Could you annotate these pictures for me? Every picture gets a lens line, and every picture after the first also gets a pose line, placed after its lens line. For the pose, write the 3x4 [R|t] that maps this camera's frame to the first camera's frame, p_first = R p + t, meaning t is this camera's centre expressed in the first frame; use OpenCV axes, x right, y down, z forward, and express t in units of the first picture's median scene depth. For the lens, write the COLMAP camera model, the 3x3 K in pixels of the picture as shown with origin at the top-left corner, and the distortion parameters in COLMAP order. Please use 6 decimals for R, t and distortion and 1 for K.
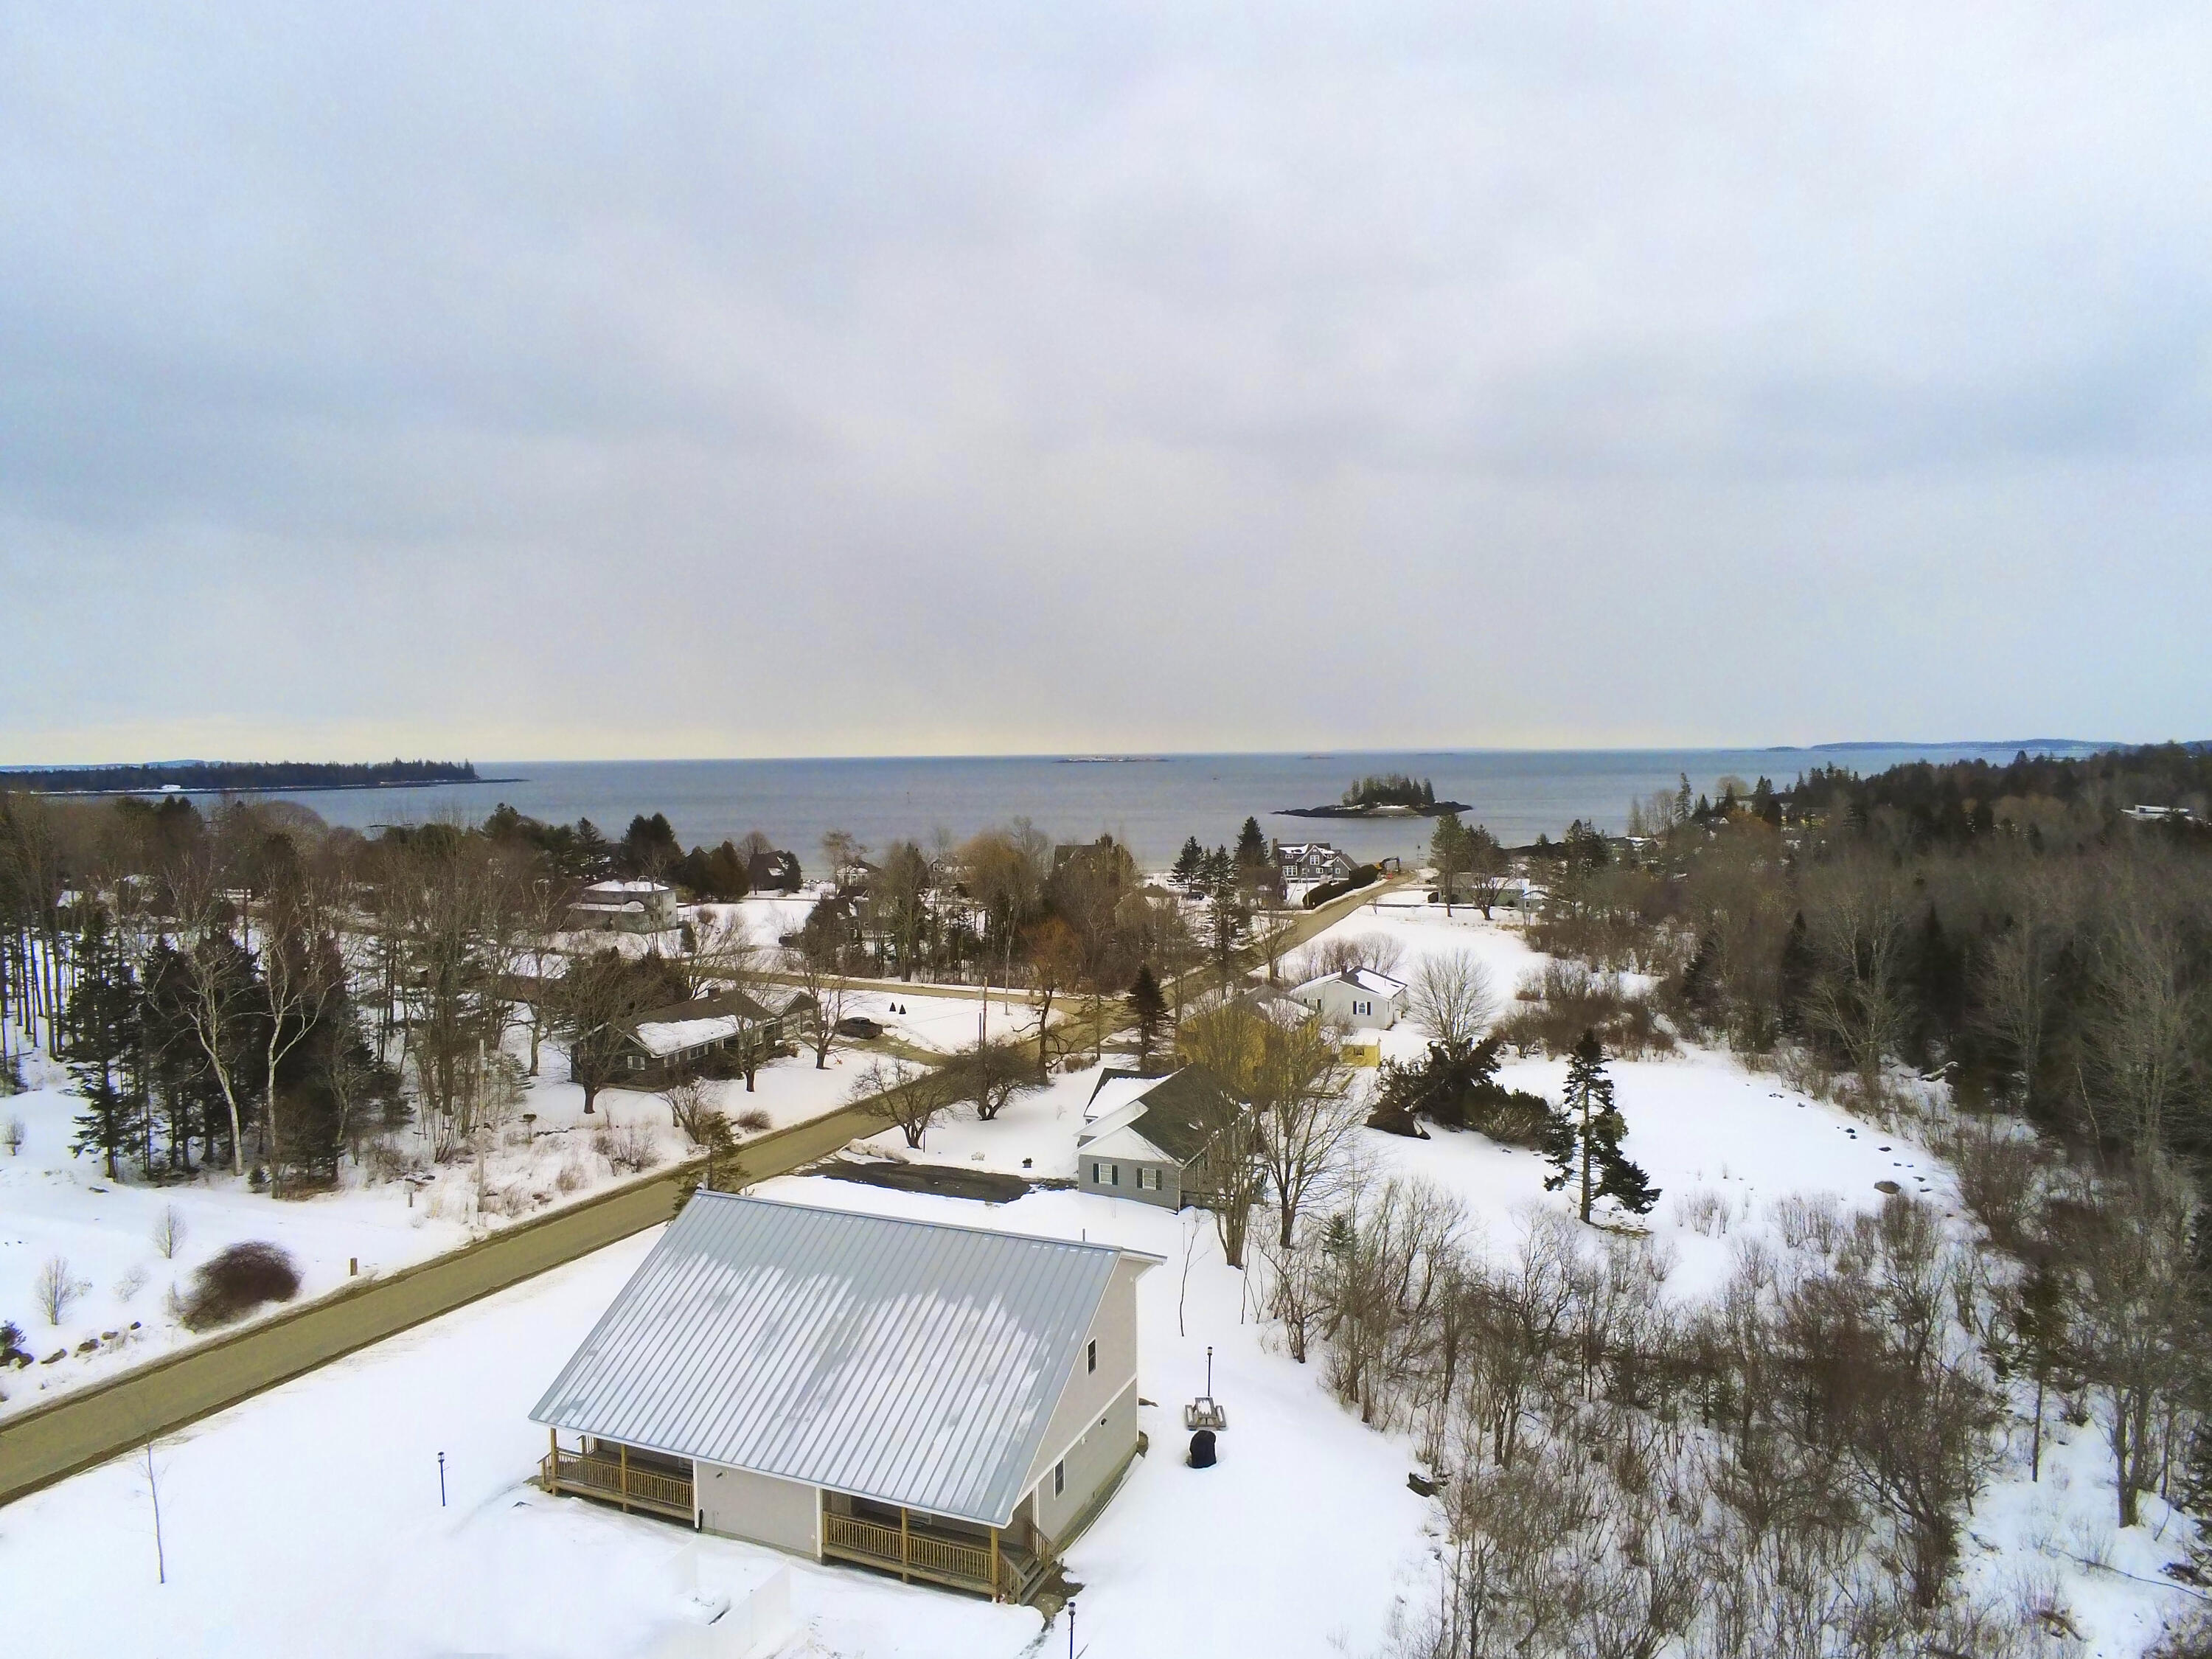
lens RADIAL K [[1439.3, 0, 1111.1], [0, 1439.3, 819.1], [0, 0, 1]] dist [0.004113, 0.000139]
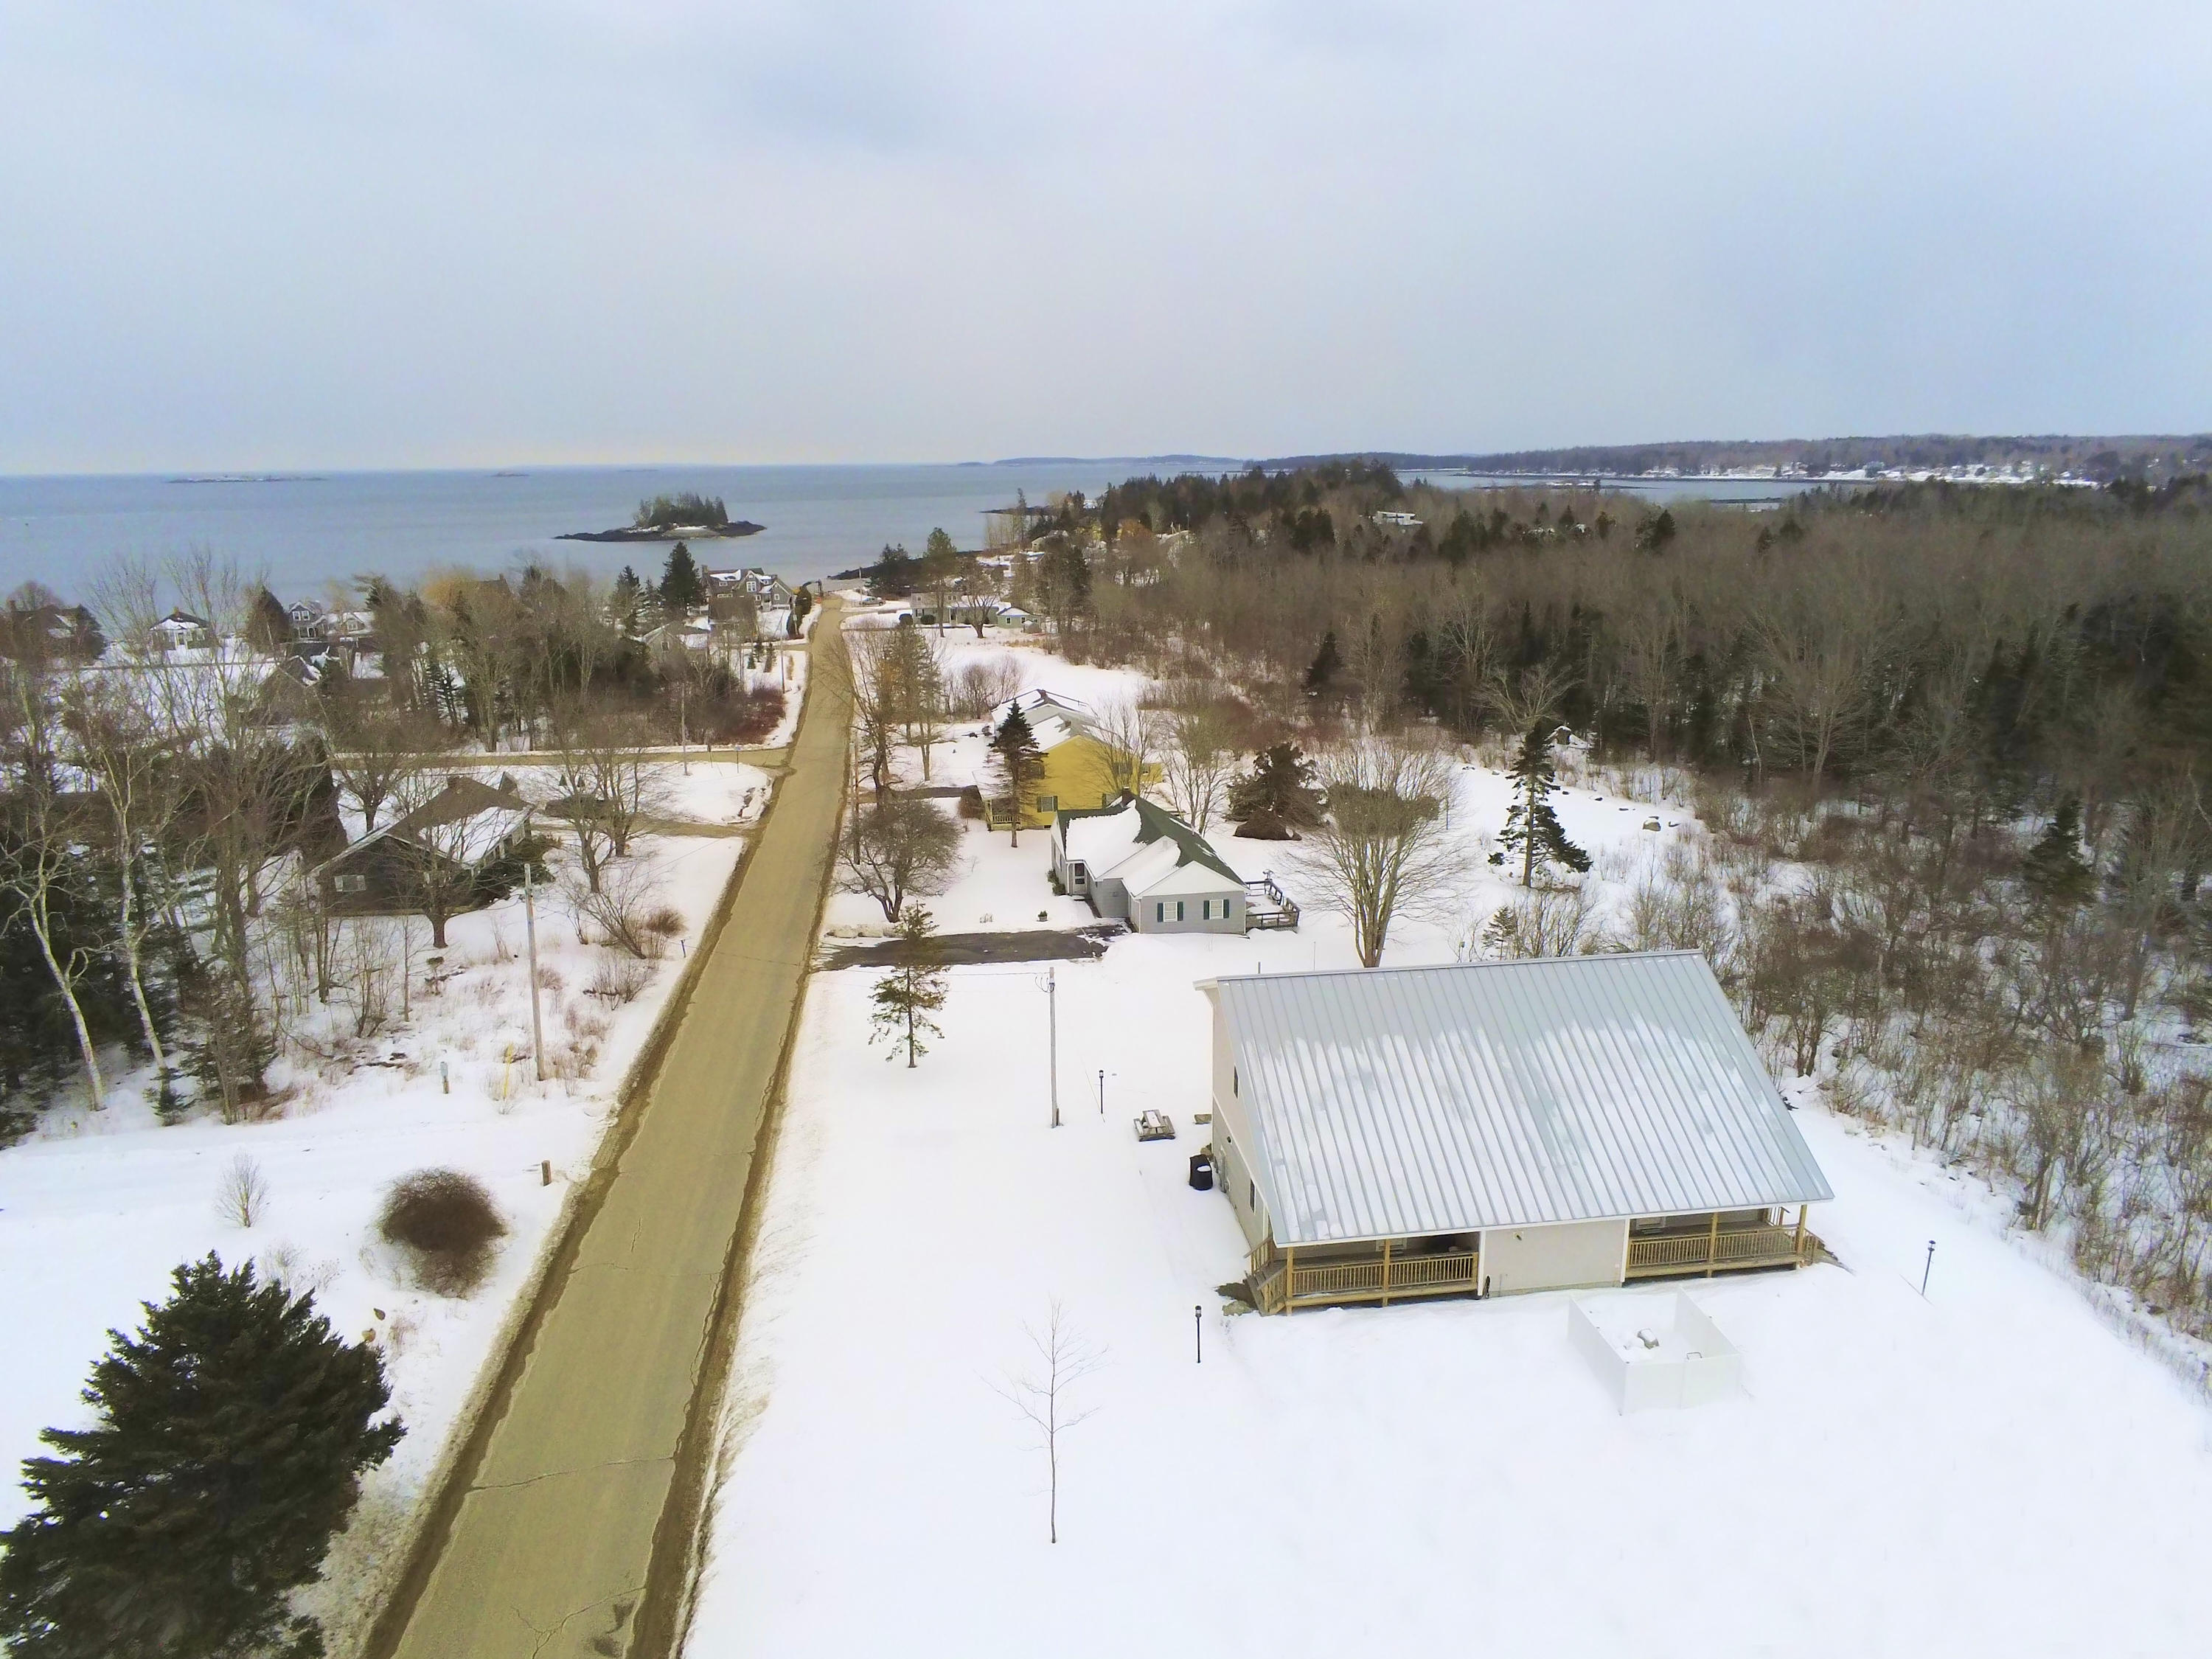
lens RADIAL K [[1439.3, 0, 1111.1], [0, 1439.3, 819.1], [0, 0, 1]] dist [0.004113, 0.000139]
pose [[0.860157, -0.123018, 0.494972, -0.521083], [0.025888, 0.979756, 0.198516, -0.012877], [-0.509372, -0.157941, 0.845928, 0.195651]]
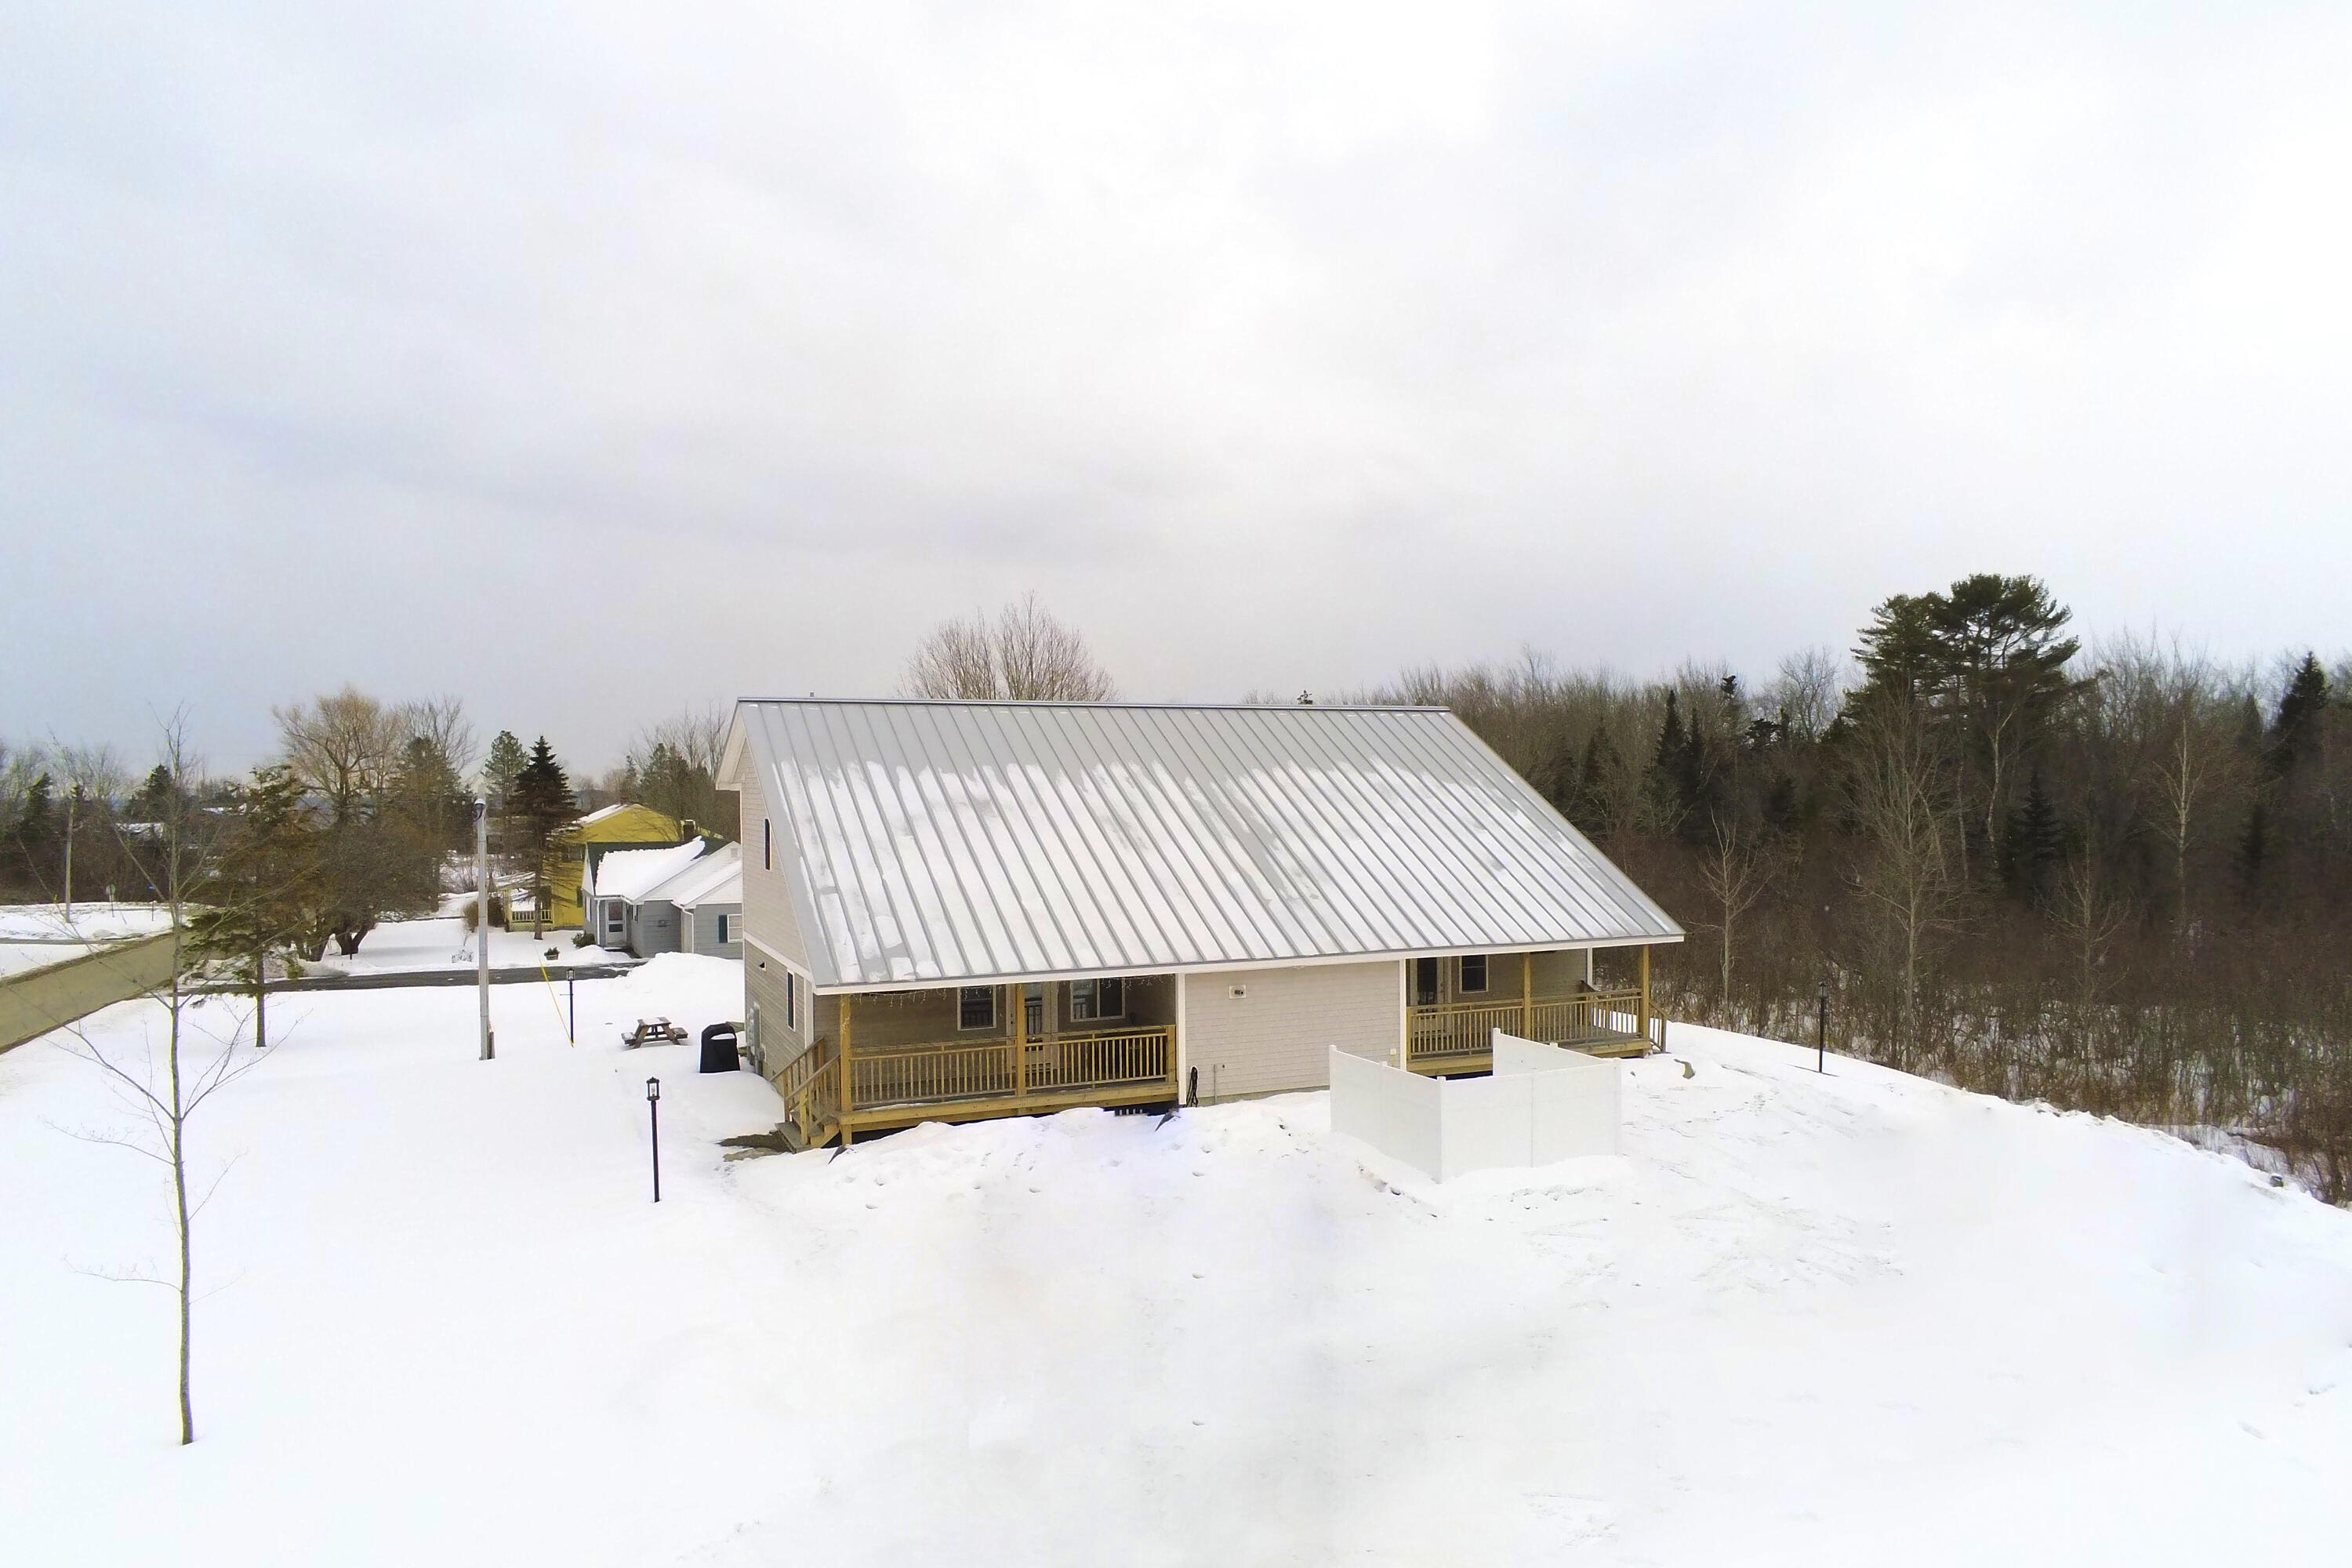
lens RADIAL K [[1530.8, 0, 1181.3], [0, 1530.8, 812.4], [0, 0, 1]] dist [0.004255, 0.003042]
pose [[0.689712, -0.010516, 0.724007, -0.400371], [0.038174, 0.999032, -0.021855, 0.214851], [-0.723077, 0.042712, 0.689446, 0.318770]]
